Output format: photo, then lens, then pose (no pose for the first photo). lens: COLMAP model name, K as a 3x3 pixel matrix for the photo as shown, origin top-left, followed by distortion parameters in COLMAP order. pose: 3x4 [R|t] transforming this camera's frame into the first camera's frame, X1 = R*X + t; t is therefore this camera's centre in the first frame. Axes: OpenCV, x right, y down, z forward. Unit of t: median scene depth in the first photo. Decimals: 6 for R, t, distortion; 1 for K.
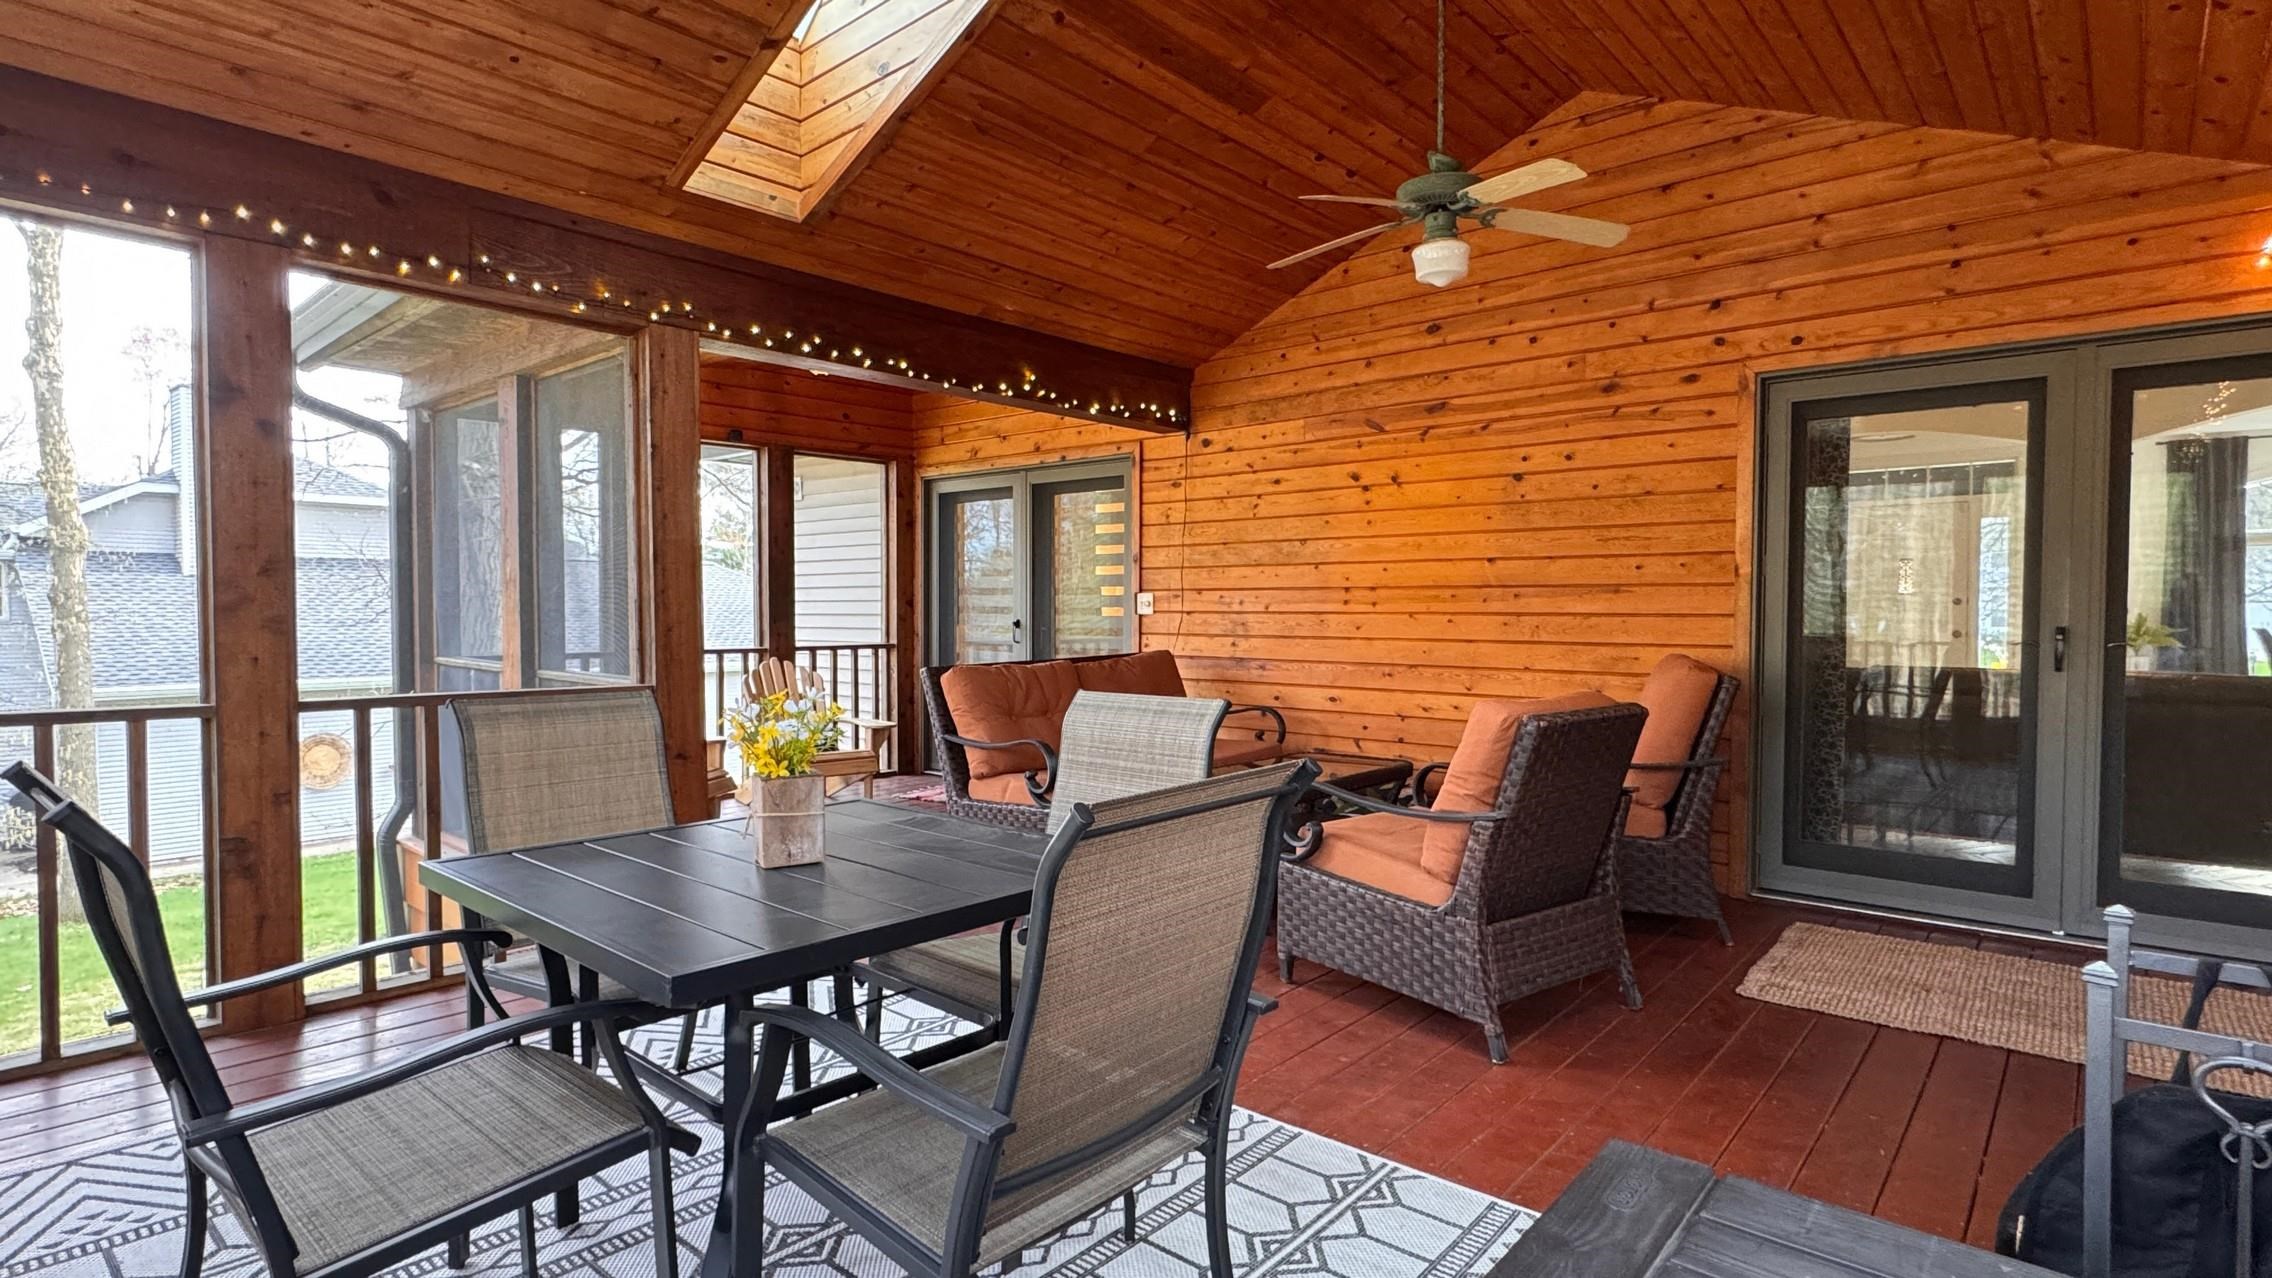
lens RADIAL K [[1145.0, 0, 1135.9], [0, 1145.0, 630.6], [0, 0, 1]] dist [-0.003874, 0.000929]
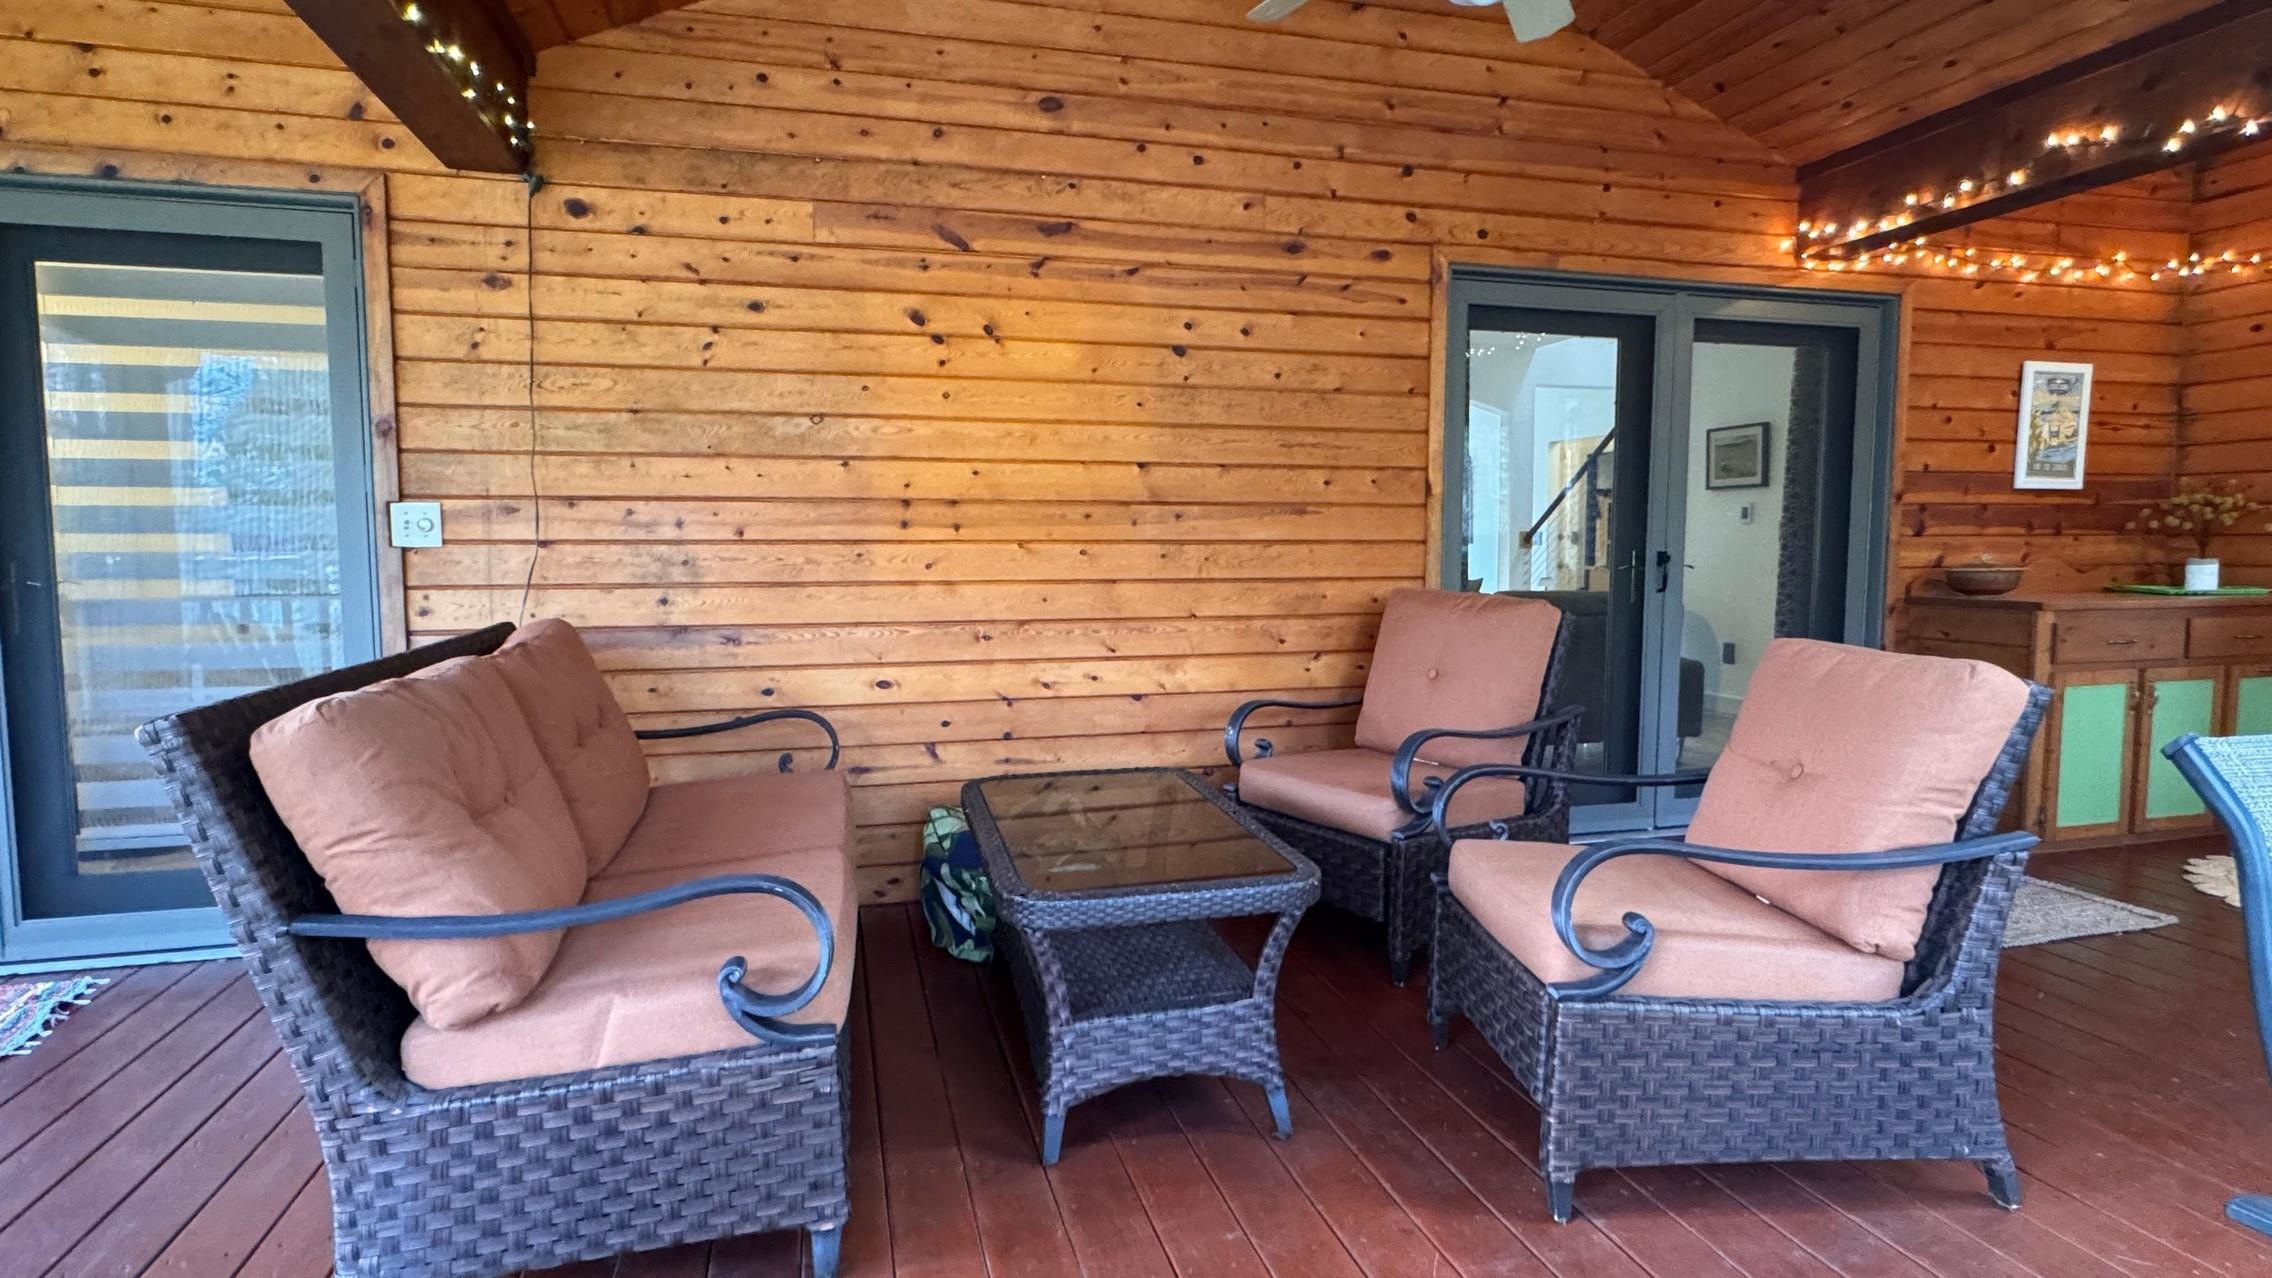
lens RADIAL K [[1145.0, 0, 1132.1], [0, 1145.0, 638.0], [0, 0, 1]] dist [-0.003874, 0.000929]
pose [[0.554164, -0.067178, 0.829692, -0.266890], [0.019293, 0.997507, 0.067879, -0.003431], [-0.832184, -0.021609, 0.554079, 0.573946]]
